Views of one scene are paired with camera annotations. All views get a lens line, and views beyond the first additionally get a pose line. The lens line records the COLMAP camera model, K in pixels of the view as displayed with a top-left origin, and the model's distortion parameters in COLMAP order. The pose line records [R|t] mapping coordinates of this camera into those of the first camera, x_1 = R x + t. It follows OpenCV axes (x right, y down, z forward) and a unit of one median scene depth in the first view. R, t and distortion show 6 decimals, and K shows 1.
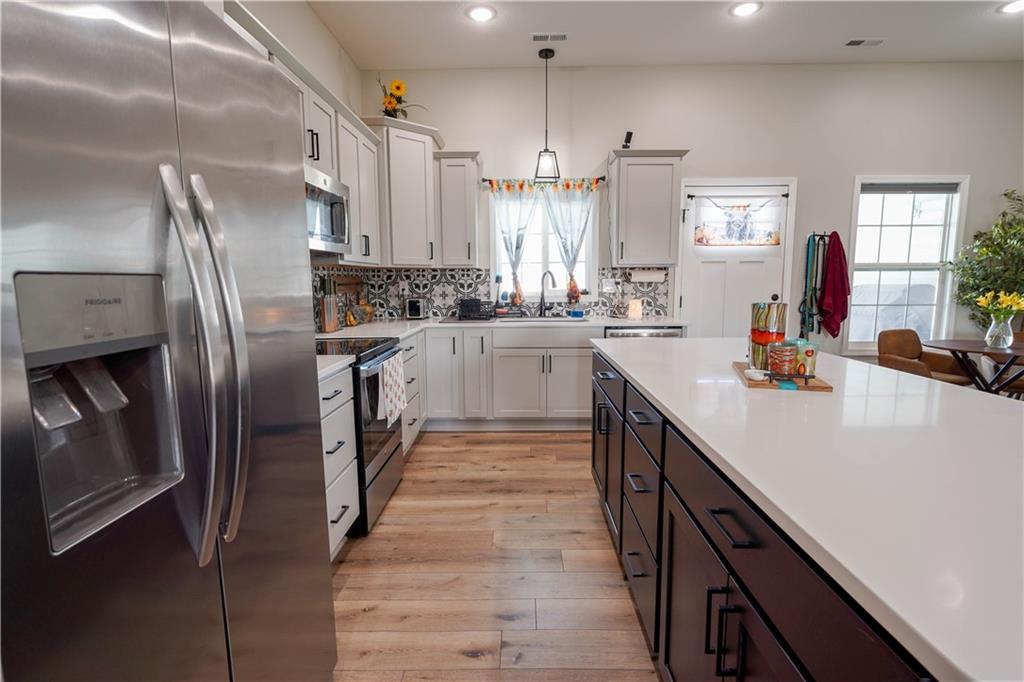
lens RADIAL K [[504.5, 0, 512.0], [0, 504.5, 341.0], [0, 0, 1]] dist [0.000168, 0.000071]
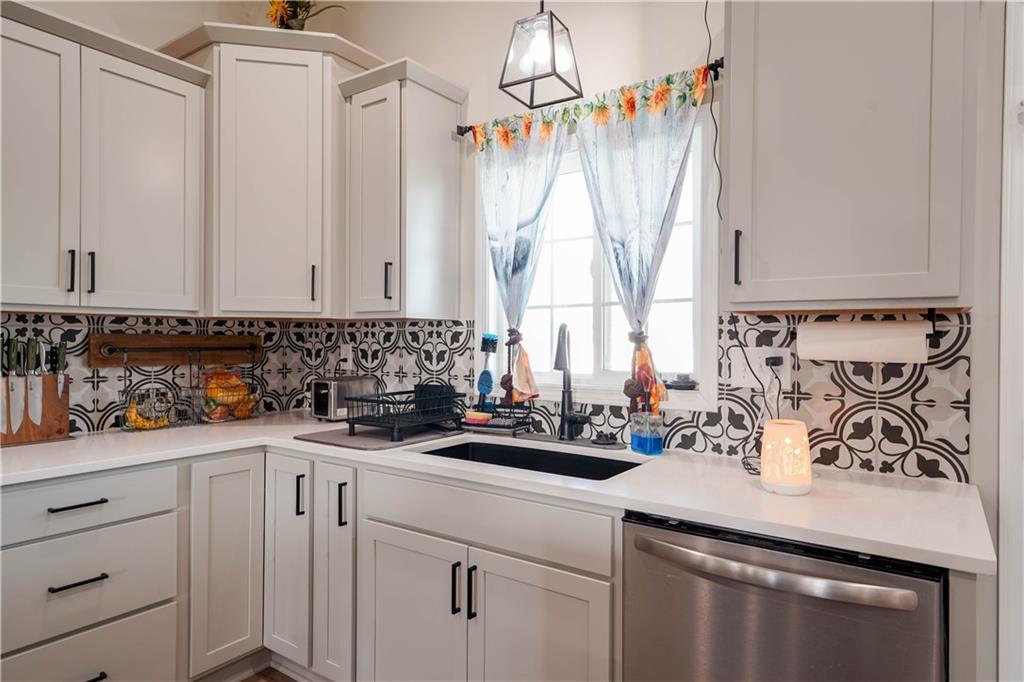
lens RADIAL K [[607.1, 0, 512.0], [0, 607.1, 341.0], [0, 0, 1]] dist [0.012102, 0.000074]
pose [[0.828871, 0.013174, -0.559285, 0.286567], [-0.080908, 0.992035, -0.096540, -0.075025], [0.553559, 0.125270, 0.823335, 0.573558]]
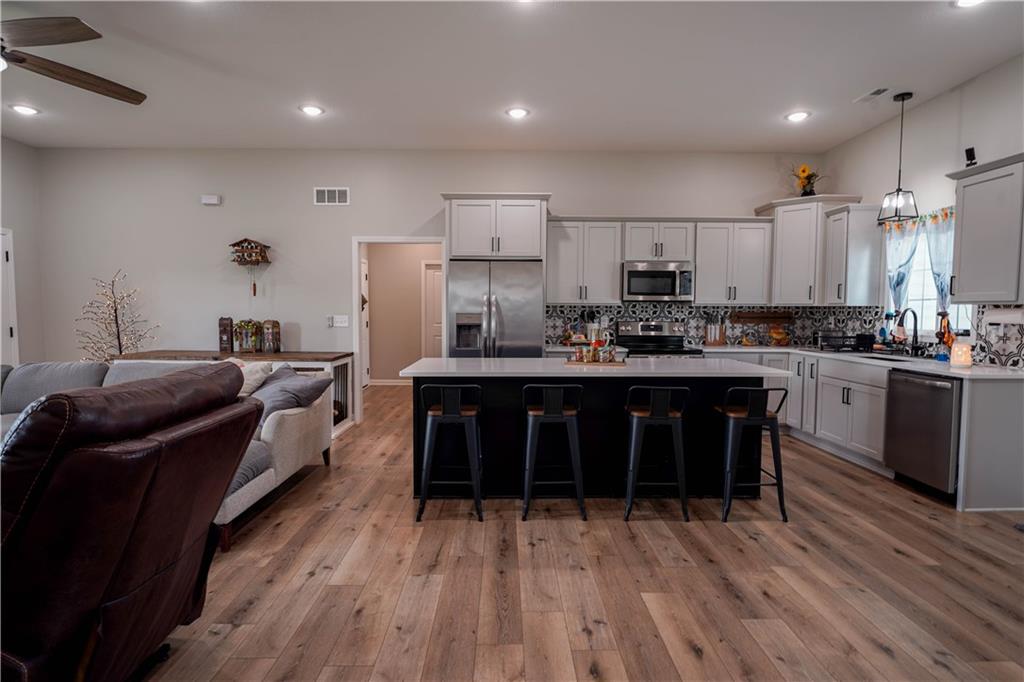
lens RADIAL K [[519.7, 0, 512.0], [0, 519.7, 341.0], [0, 0, 1]] dist [-0.013798, -0.000313]
pose [[0.029948, 0.065018, -0.997435, 0.988990], [-0.127970, 0.989920, 0.060686, -0.039086], [0.991326, 0.125824, 0.037967, 0.213423]]
